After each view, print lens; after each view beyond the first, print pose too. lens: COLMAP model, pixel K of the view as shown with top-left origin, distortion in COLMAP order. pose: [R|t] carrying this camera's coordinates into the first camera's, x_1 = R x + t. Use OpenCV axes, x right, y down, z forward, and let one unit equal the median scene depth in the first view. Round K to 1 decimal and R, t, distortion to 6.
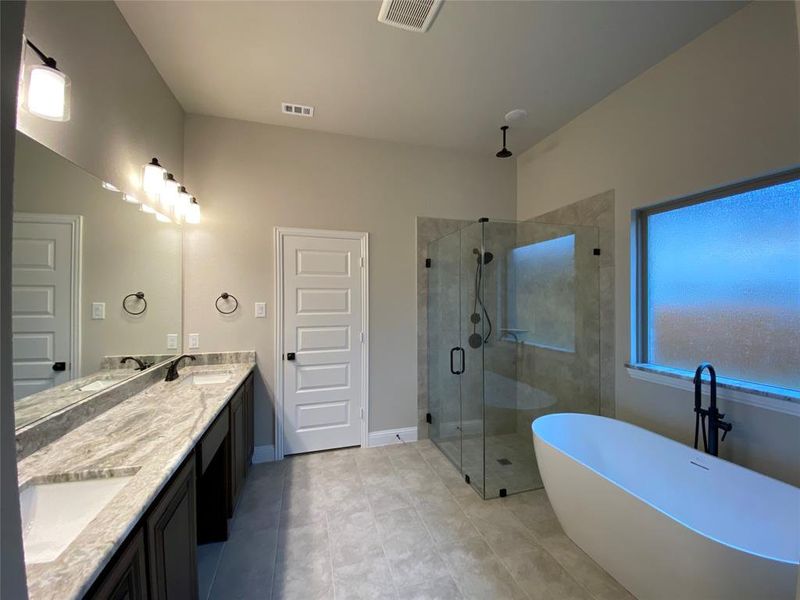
lens RADIAL K [[333.6, 0, 402.2], [0, 333.6, 295.5], [0, 0, 1]] dist [0.022885, -0.007277]
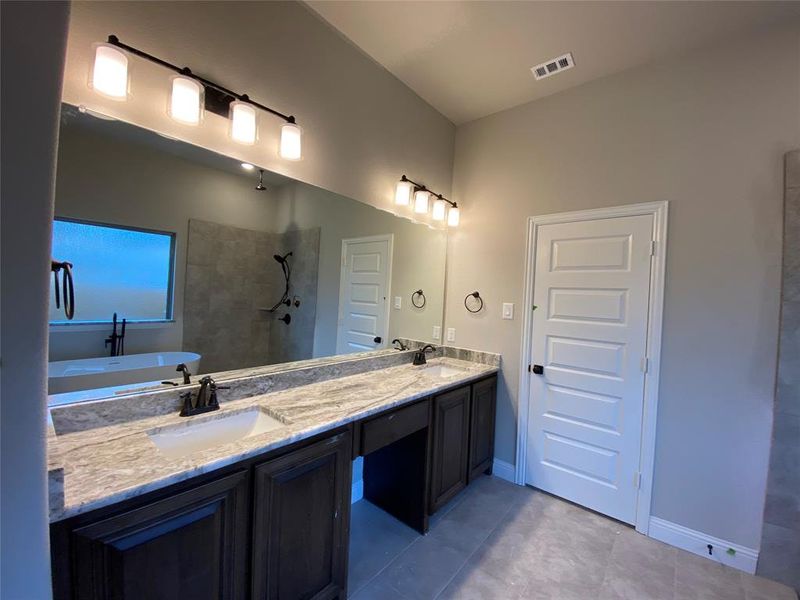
lens RADIAL K [[333.6, 0, 399.9], [0, 333.6, 296.3], [0, 0, 1]] dist [0.022885, -0.007277]
pose [[0.554605, 0.030518, -0.831554, 0.196644], [-0.042946, 0.999045, 0.008022, 0.009773], [0.831005, 0.031263, 0.555386, 0.283934]]
